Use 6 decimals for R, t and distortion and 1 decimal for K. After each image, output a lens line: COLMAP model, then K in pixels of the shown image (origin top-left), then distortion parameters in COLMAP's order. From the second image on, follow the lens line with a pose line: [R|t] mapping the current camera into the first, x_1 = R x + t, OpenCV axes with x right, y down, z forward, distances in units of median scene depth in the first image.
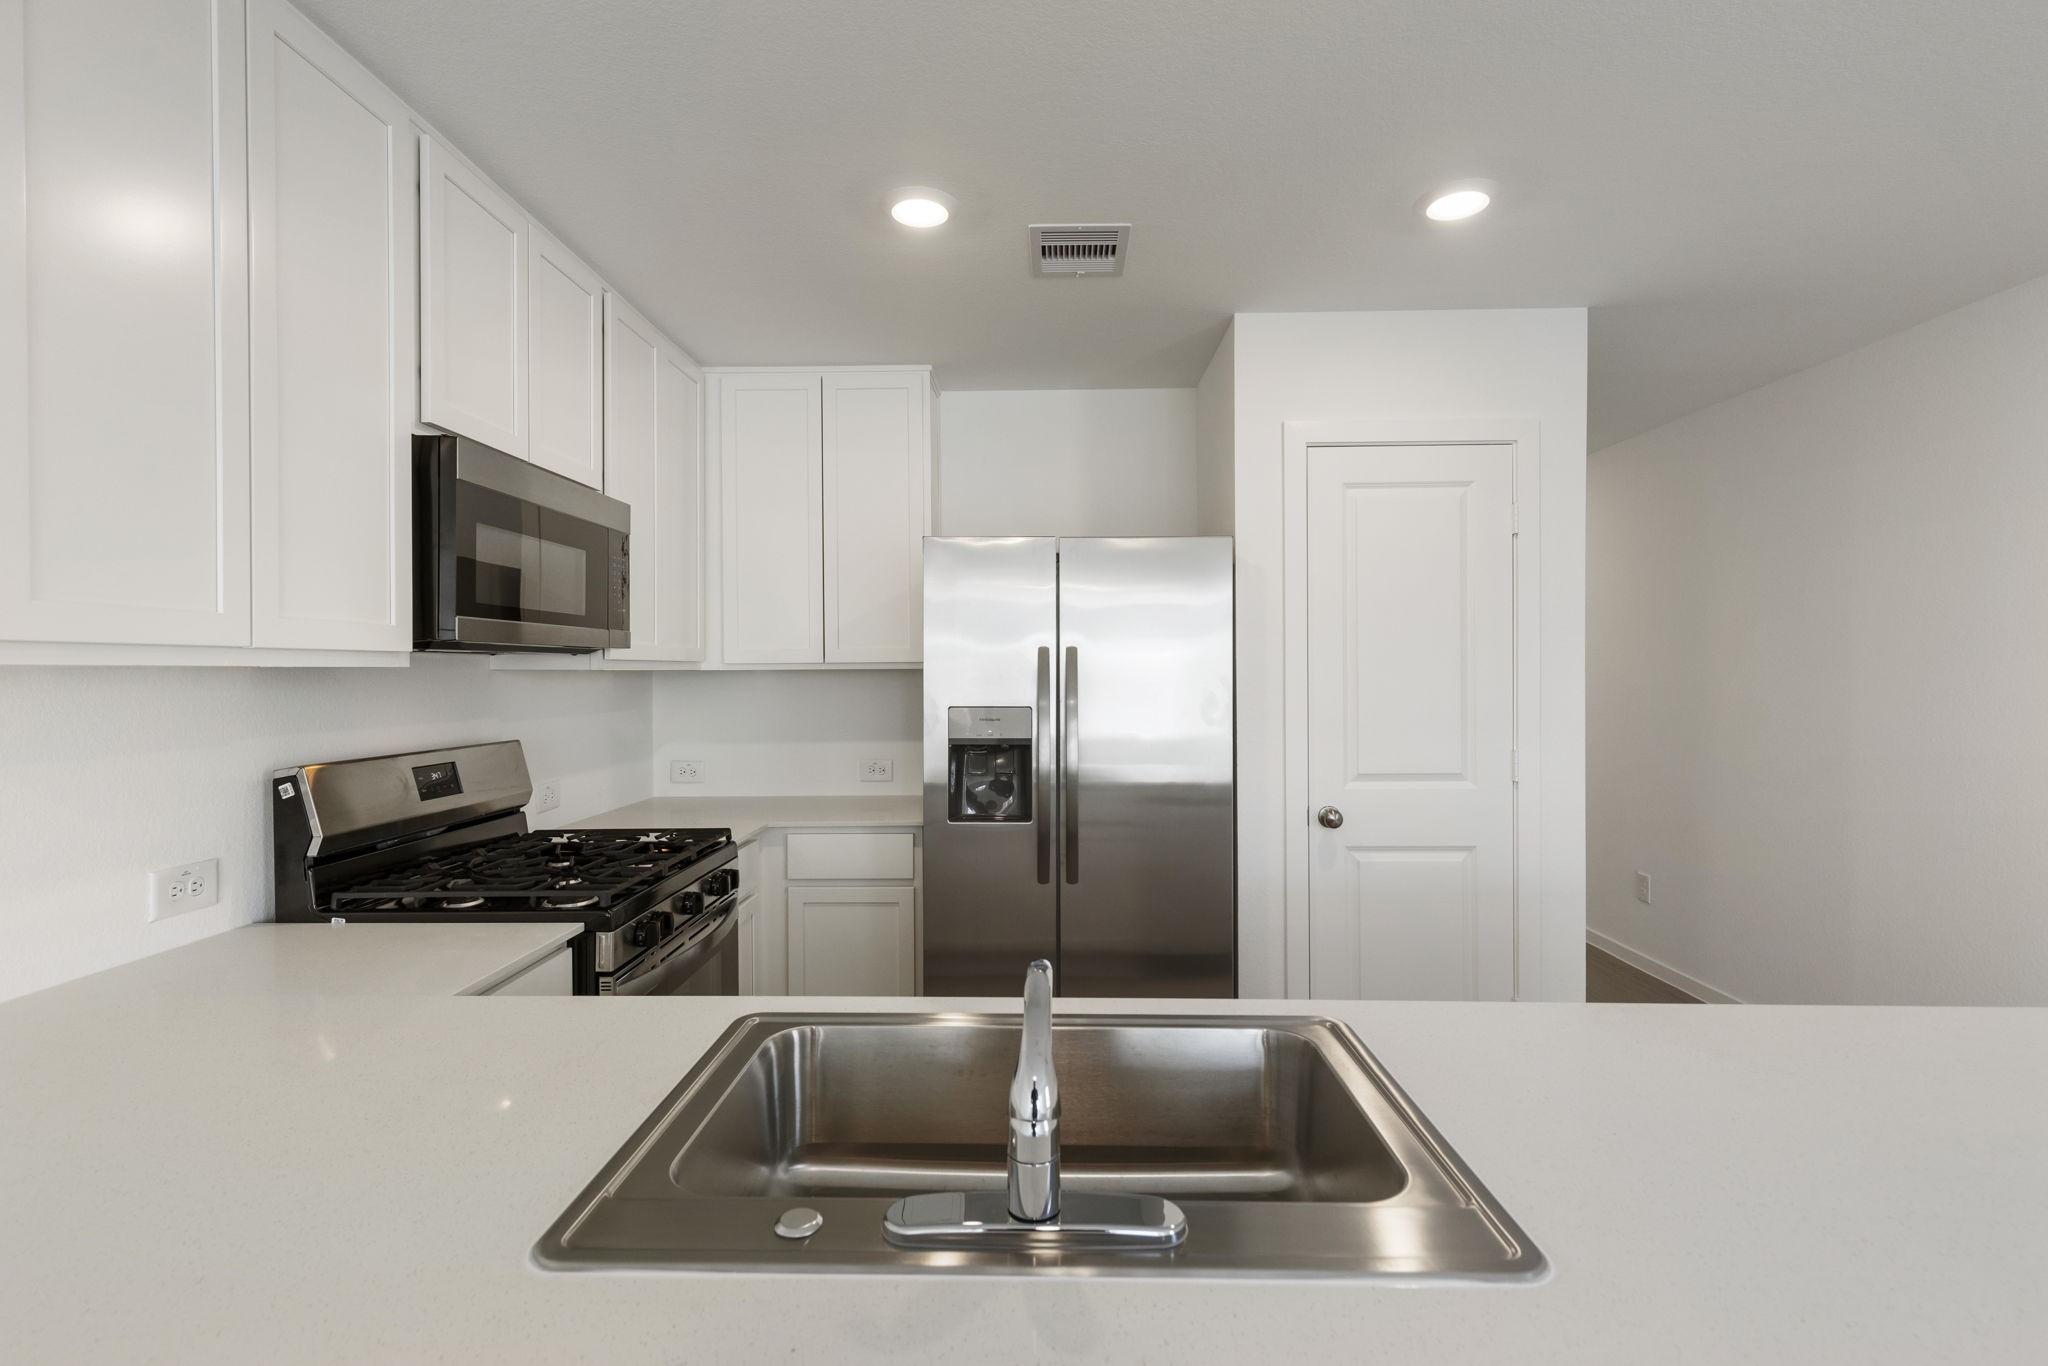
lens RADIAL K [[941.7, 0, 1033.4], [0, 941.7, 675.8], [0, 0, 1]] dist [-0.000678, -0.000147]
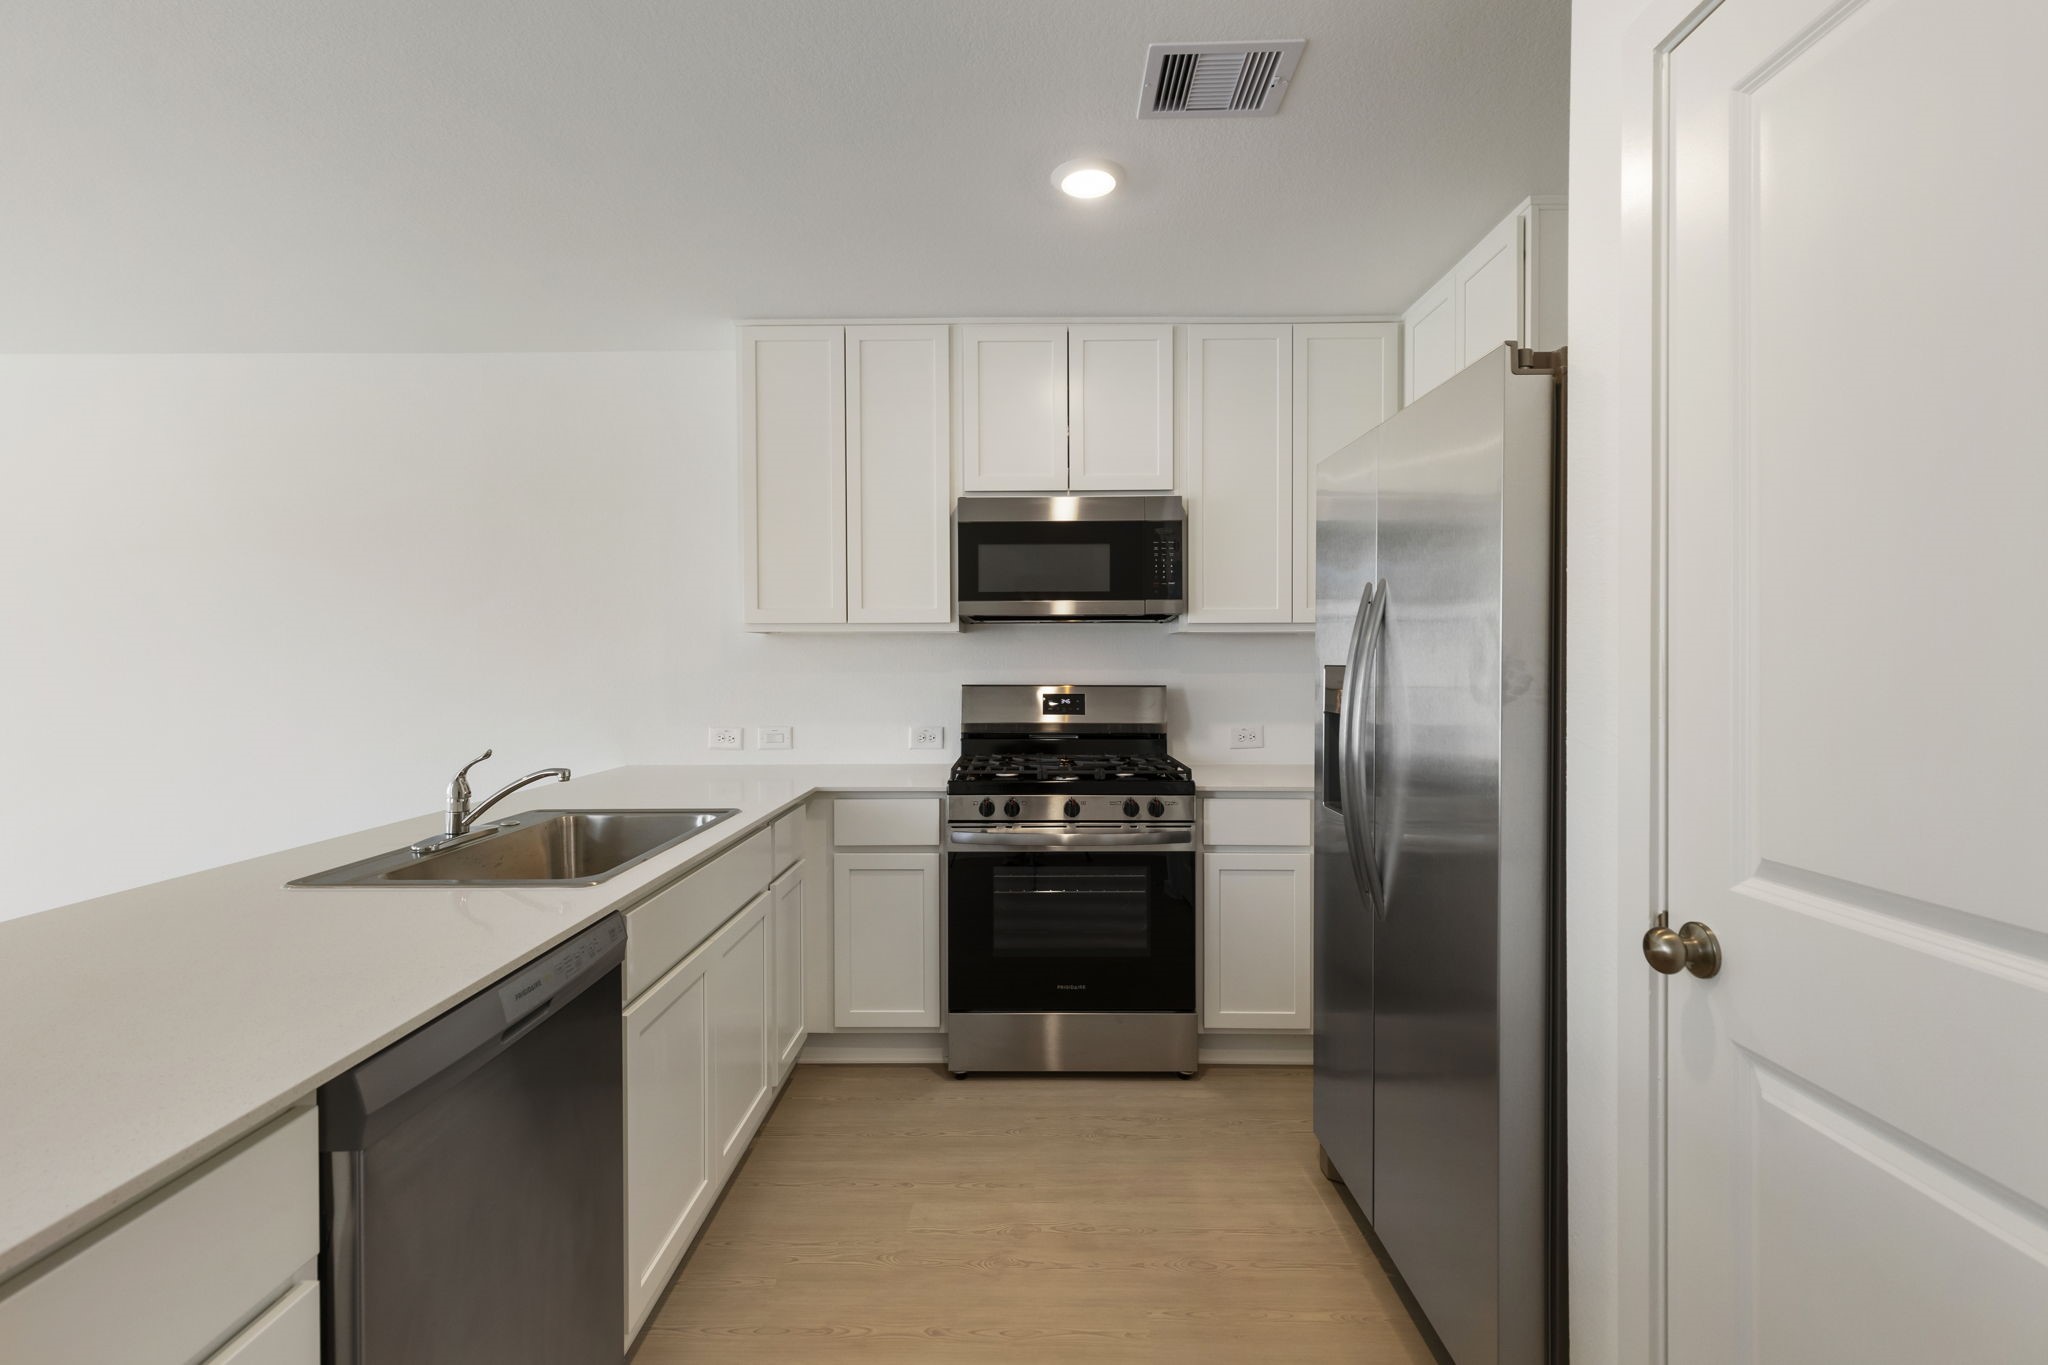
lens RADIAL K [[923.4, 0, 1024.0], [0, 923.4, 682.5], [0, 0, 1]] dist [0.001011, 0.000064]
pose [[0.007256, 0.025980, -0.999636, 0.729655], [0.000933, 0.999662, 0.025988, 0.027623], [0.999973, -0.001121, 0.007229, 0.731717]]
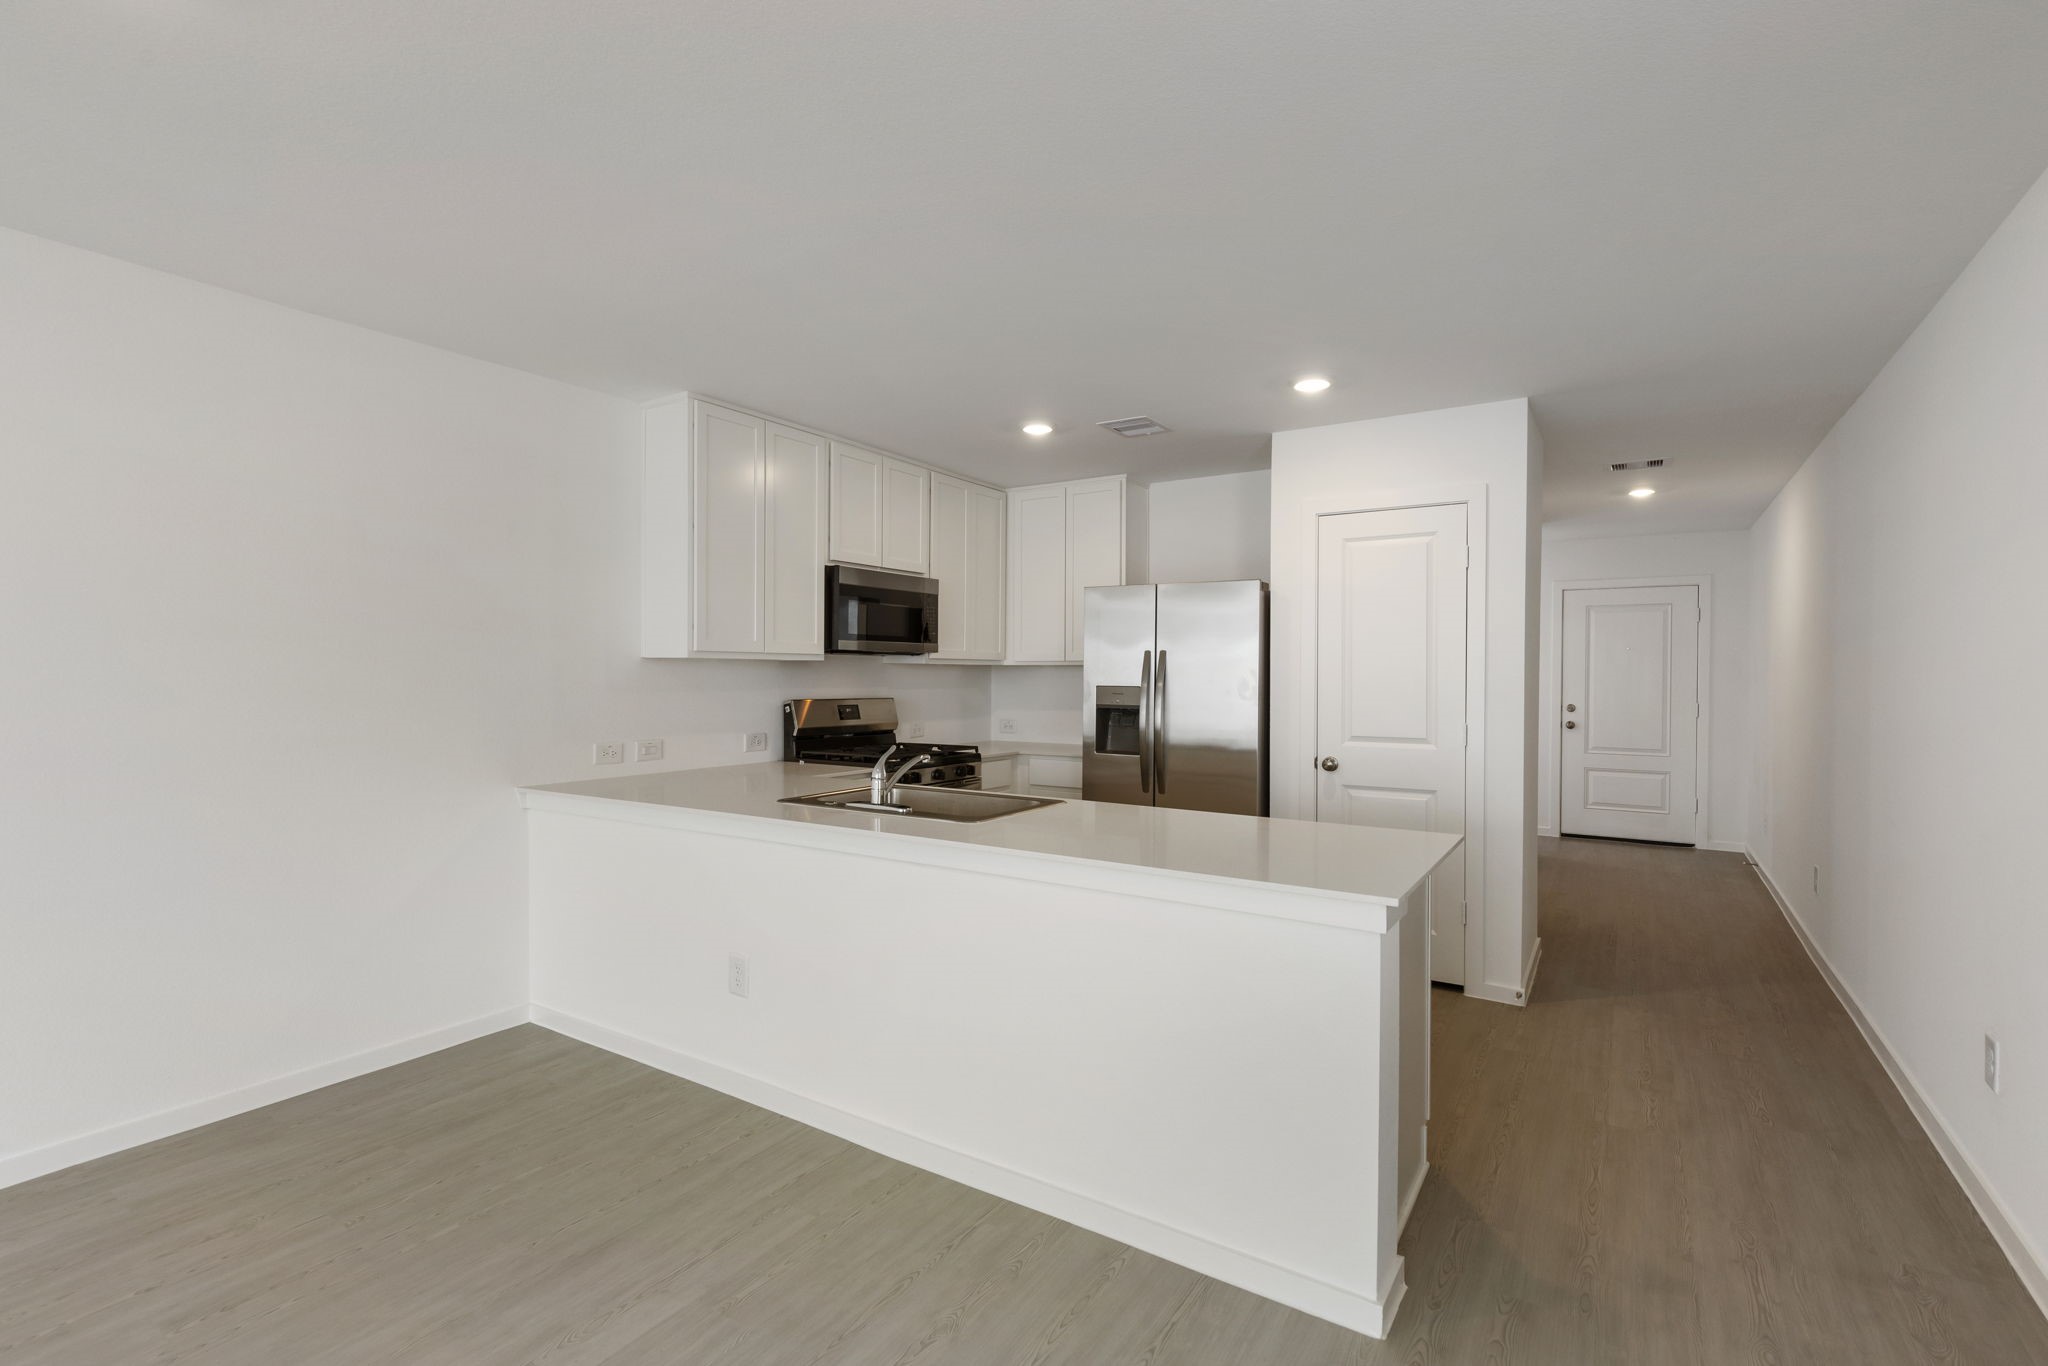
lens RADIAL K [[923.4, 0, 1024.0], [0, 923.4, 683.0], [0, 0, 1]] dist [0.001011, 0.000064]
pose [[0.853257, 0.012686, -0.521337, 0.687014], [-0.010849, 0.999920, 0.006575, 0.018502], [0.521378, 0.000046, 0.853326, -0.519220]]
